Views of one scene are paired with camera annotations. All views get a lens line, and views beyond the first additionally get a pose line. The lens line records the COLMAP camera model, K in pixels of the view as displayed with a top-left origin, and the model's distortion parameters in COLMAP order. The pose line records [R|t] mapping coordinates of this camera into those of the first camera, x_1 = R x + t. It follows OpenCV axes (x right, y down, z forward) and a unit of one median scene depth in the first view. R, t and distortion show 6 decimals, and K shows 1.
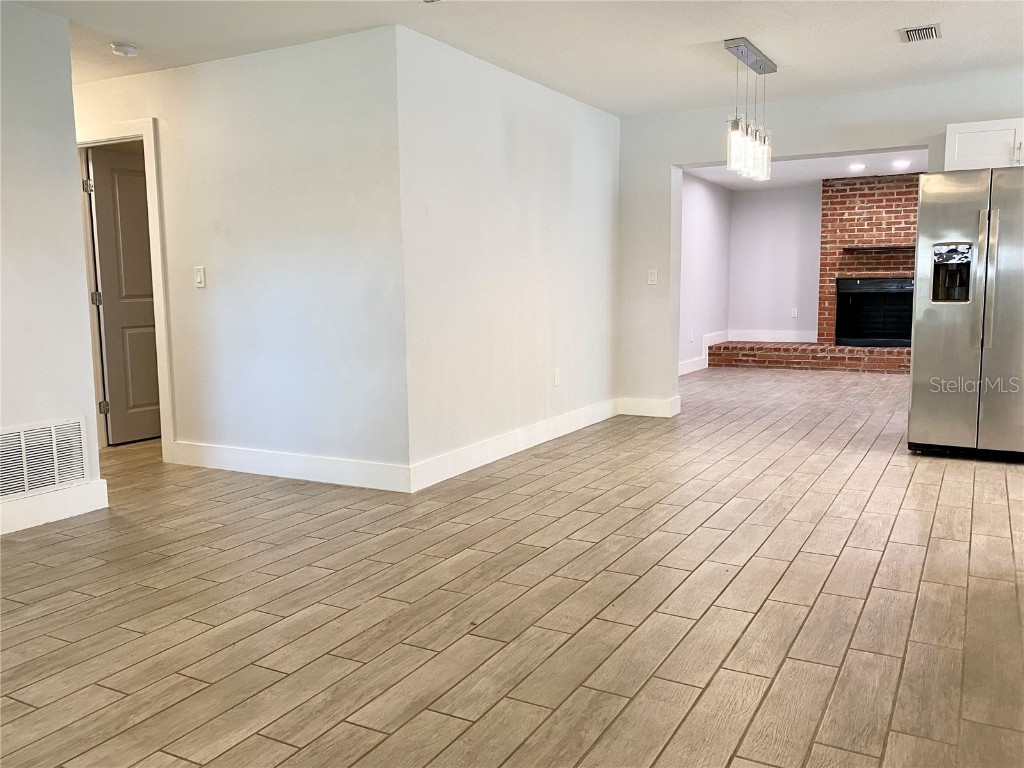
lens RADIAL K [[833.8, 0, 512.0], [0, 833.8, 384.0], [0, 0, 1]] dist [0.017087, 0.008968]
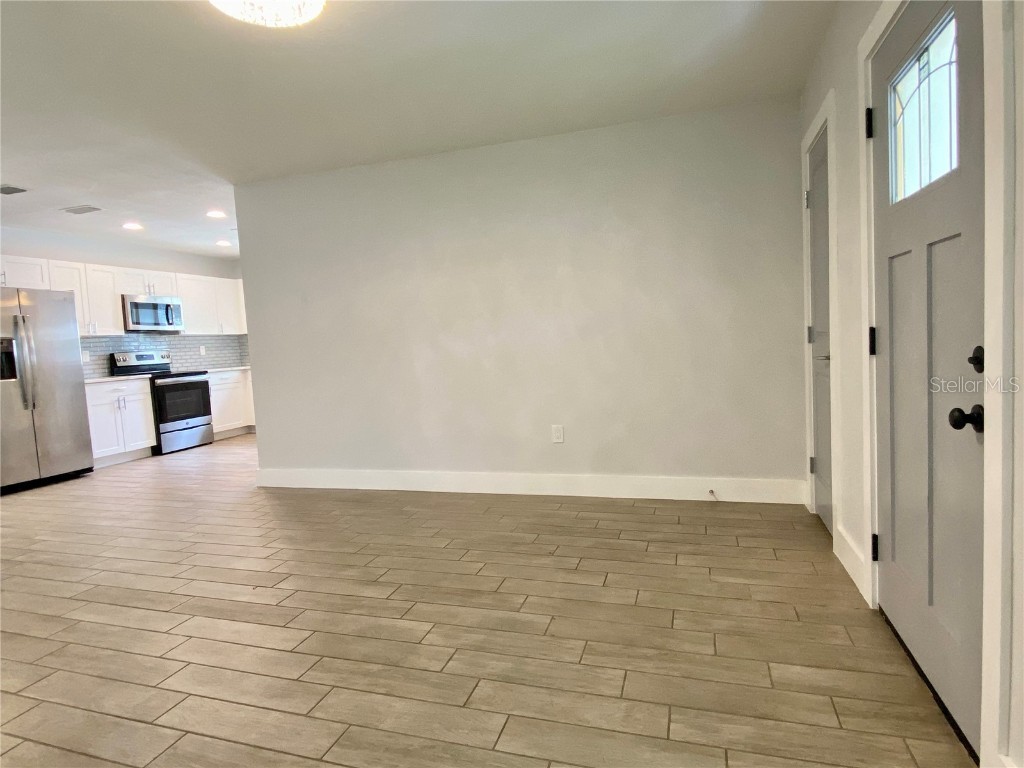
lens RADIAL K [[599.6, 0, 499.8], [0, 599.6, 388.3], [0, 0, 1]] dist [0.000516, -0.001375]
pose [[-0.184970, -0.059043, 0.980969, -0.870582], [0.172682, 0.980710, 0.091588, -0.051121], [-0.967454, 0.186337, -0.171207, 0.564936]]
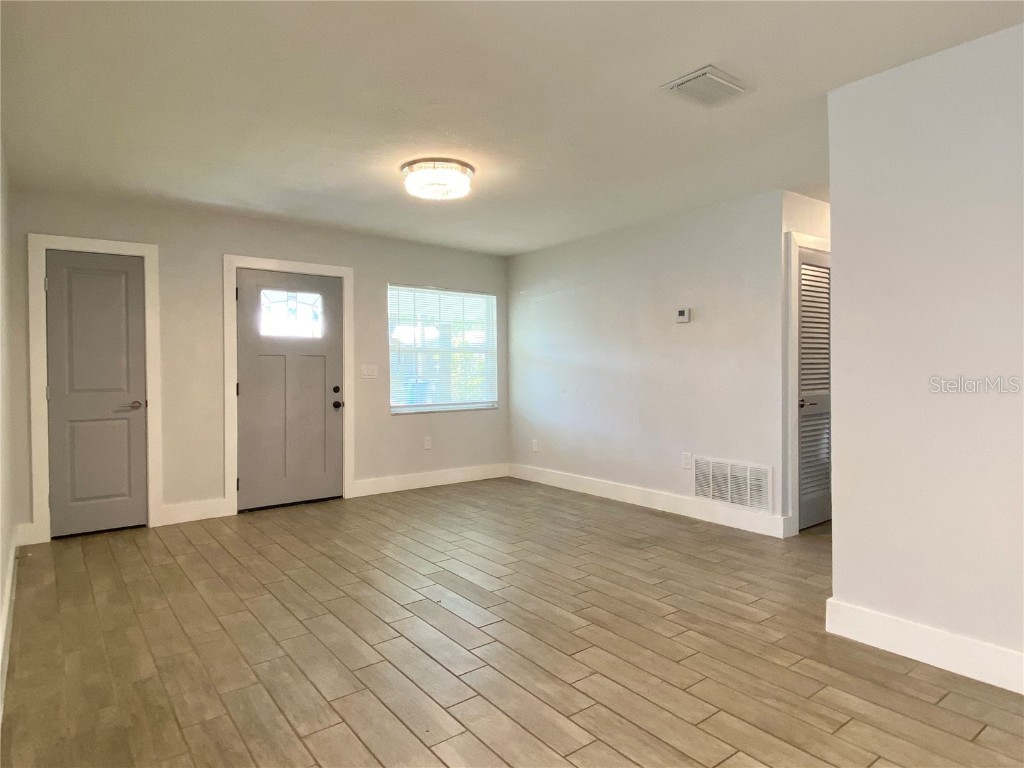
lens RADIAL K [[599.6, 0, 499.8], [0, 599.6, 388.3], [0, 0, 1]] dist [0.000516, -0.001375]
pose [[-0.393065, 0.057593, -0.917705, 0.726837], [-0.099667, 0.989488, 0.104786, -0.188622], [0.914093, 0.132653, -0.383193, 1.175977]]
